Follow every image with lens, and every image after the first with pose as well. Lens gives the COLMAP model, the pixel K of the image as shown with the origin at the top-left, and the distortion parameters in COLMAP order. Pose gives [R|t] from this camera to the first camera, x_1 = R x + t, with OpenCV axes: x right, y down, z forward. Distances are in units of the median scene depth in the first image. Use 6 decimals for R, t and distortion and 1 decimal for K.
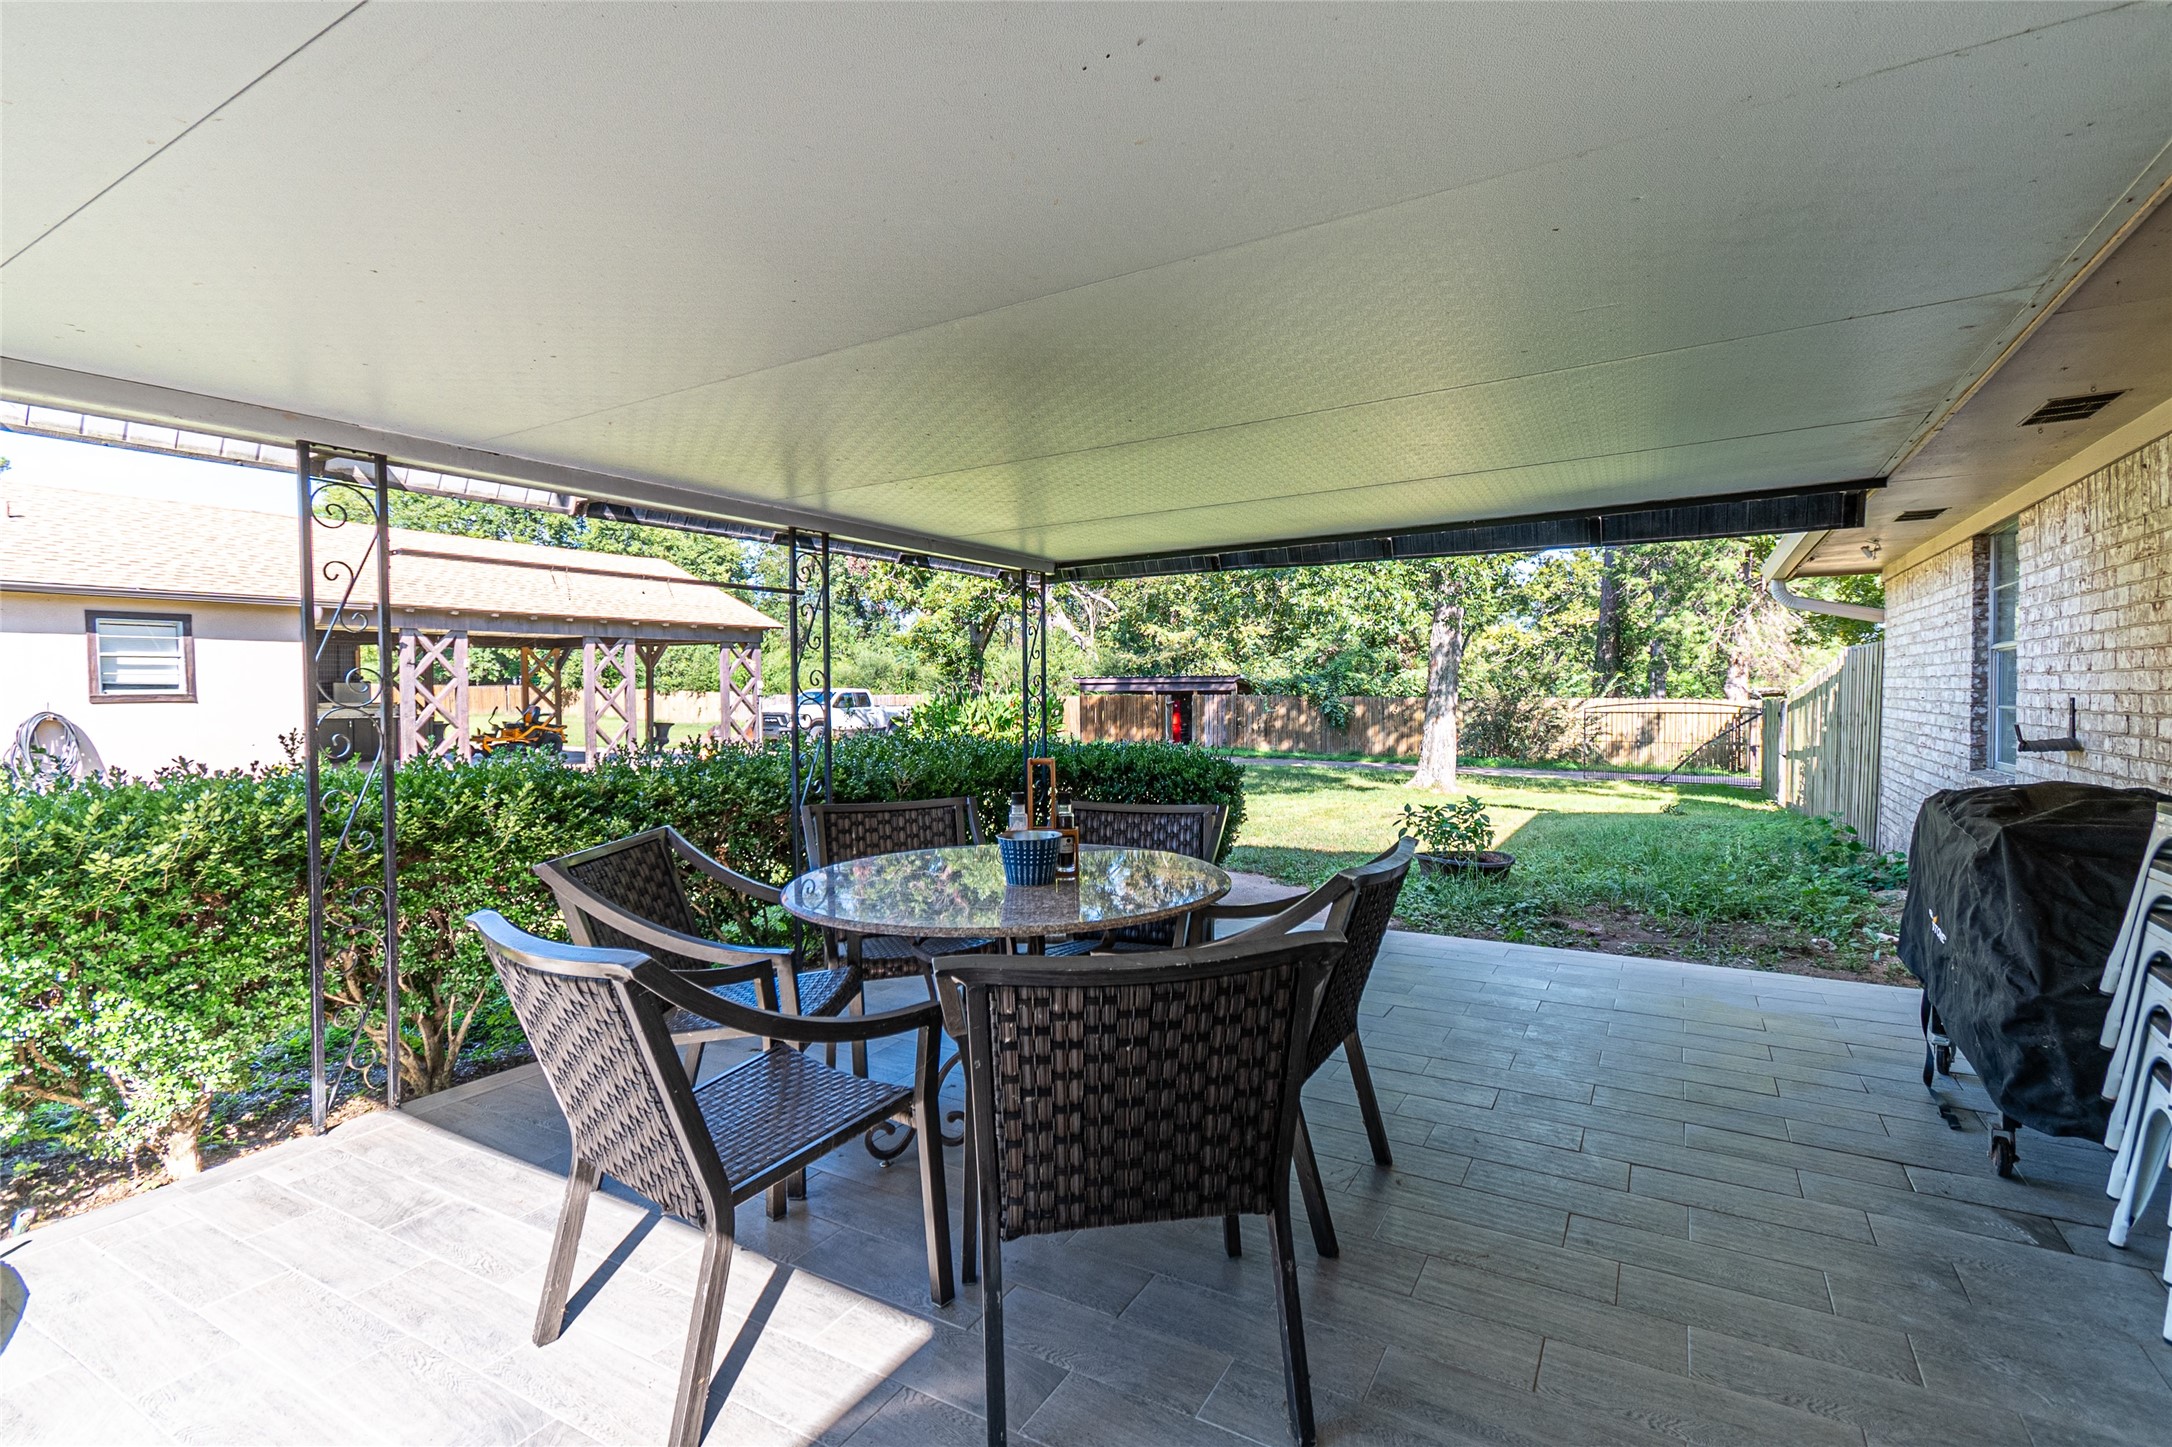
lens RADIAL K [[1000.4, 0, 1091.6], [0, 1000.4, 720.7], [0, 0, 1]] dist [-0.000237, -0.000105]
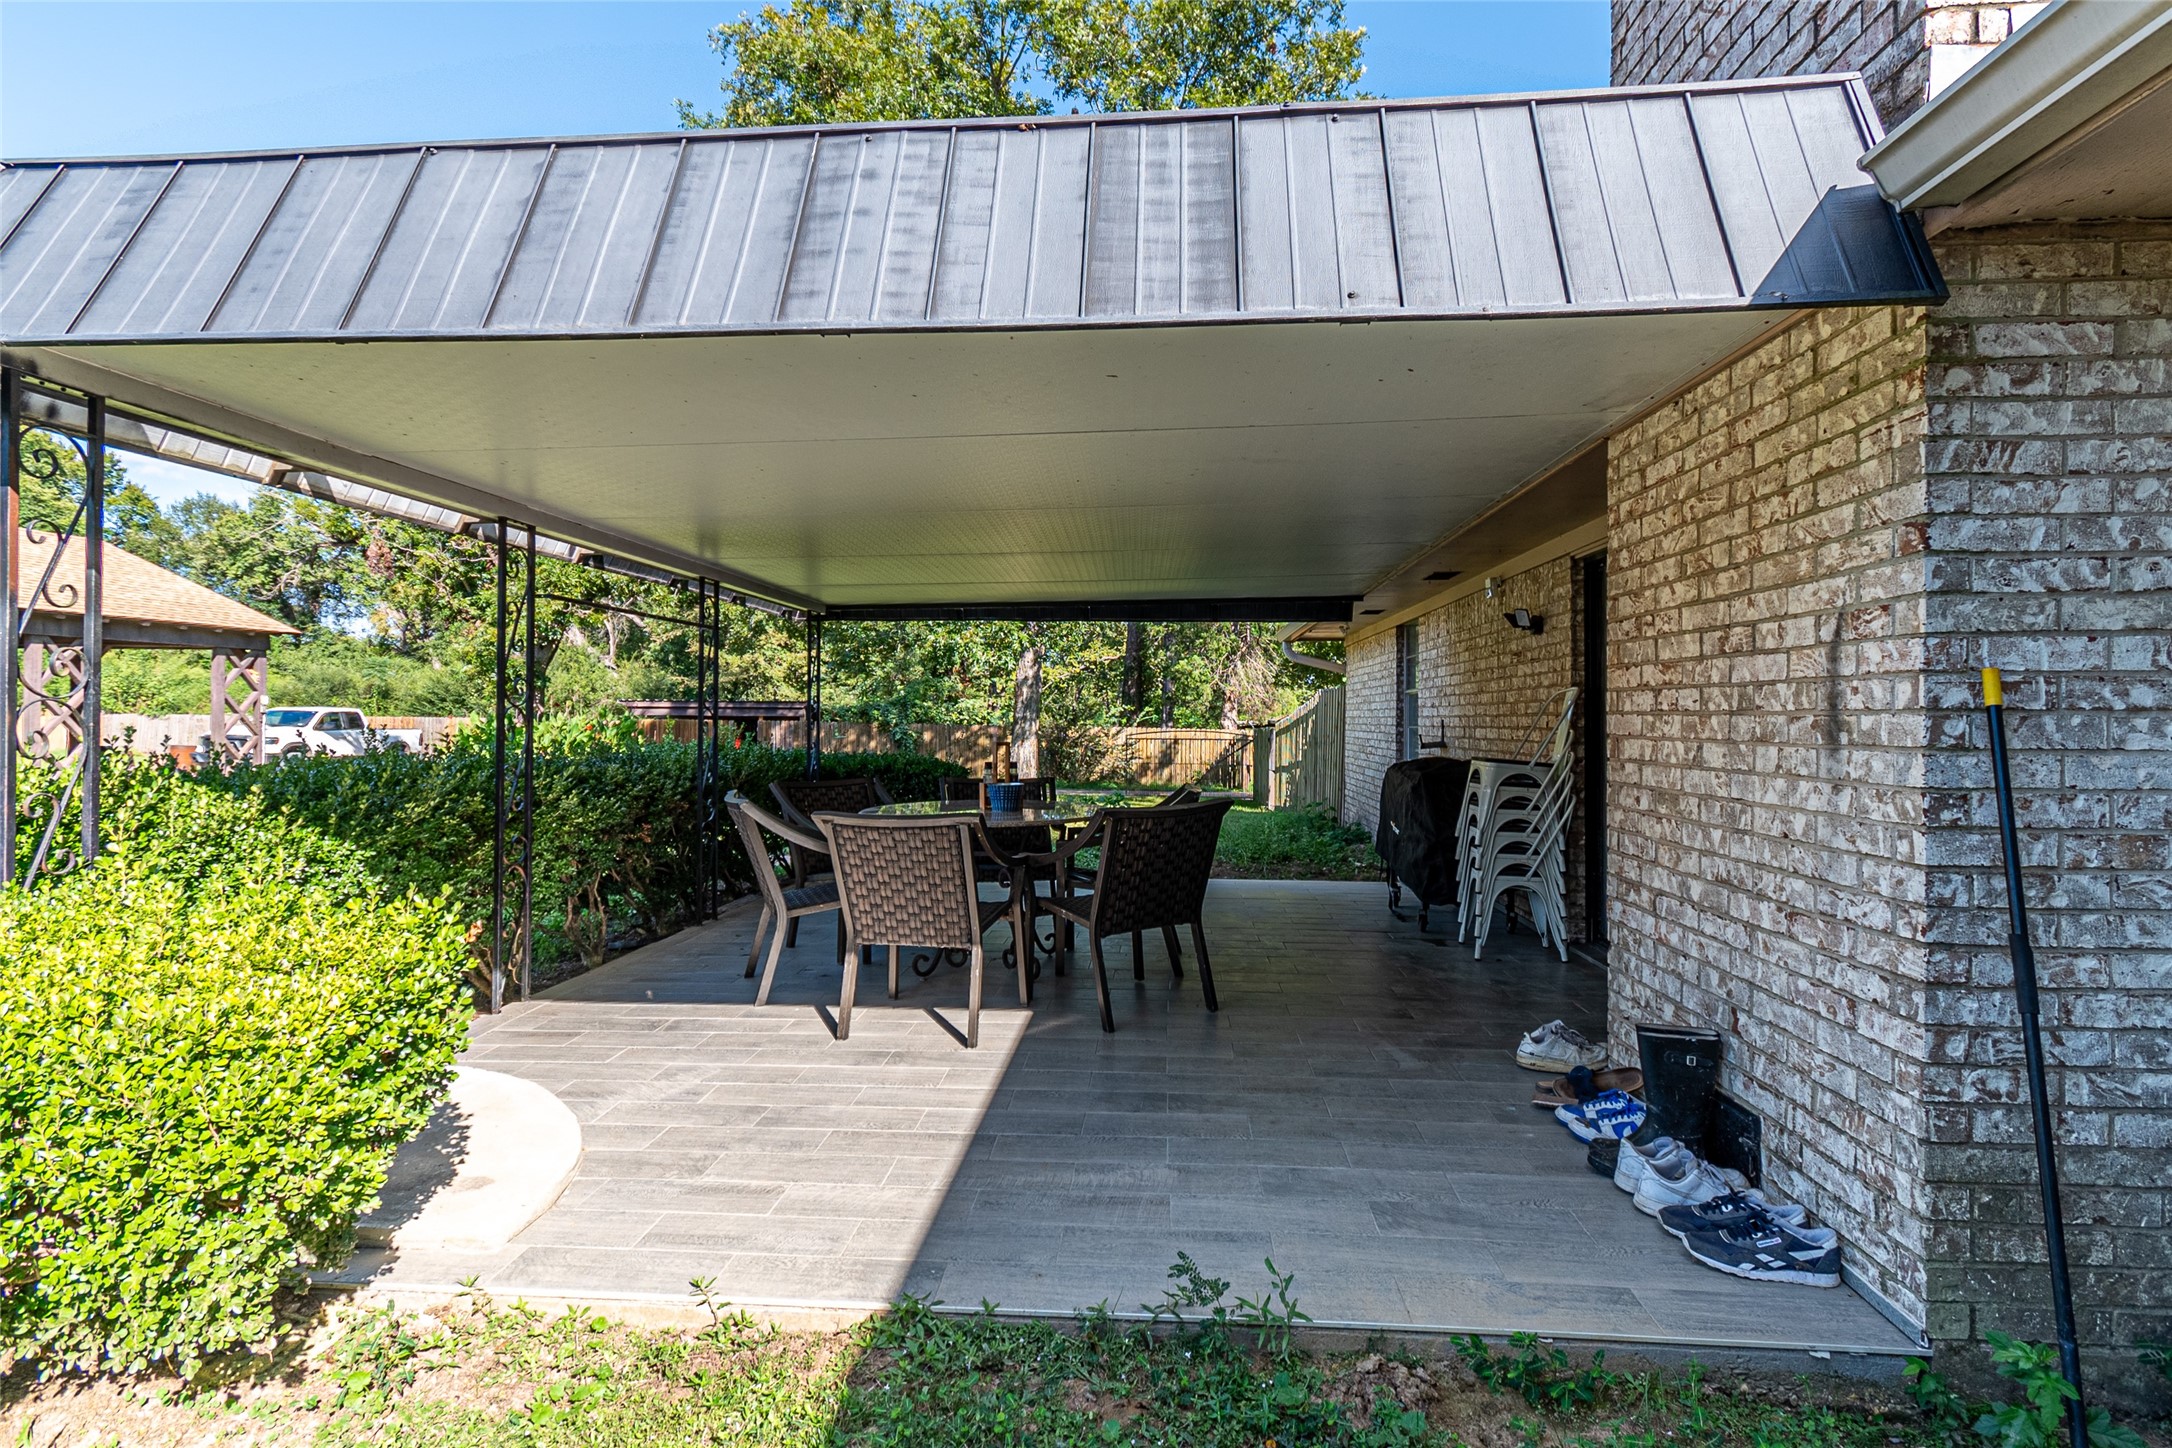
lens RADIAL K [[1028.0, 0, 1086.0], [0, 1028.0, 724.0], [0, 0, 1]] dist [0.017497, -0.010476]
pose [[0.901911, 0.011289, 0.431775, -0.084621], [-0.000260, 0.999672, -0.025593, 0.006326], [-0.431922, 0.022970, 0.901618, -0.083952]]
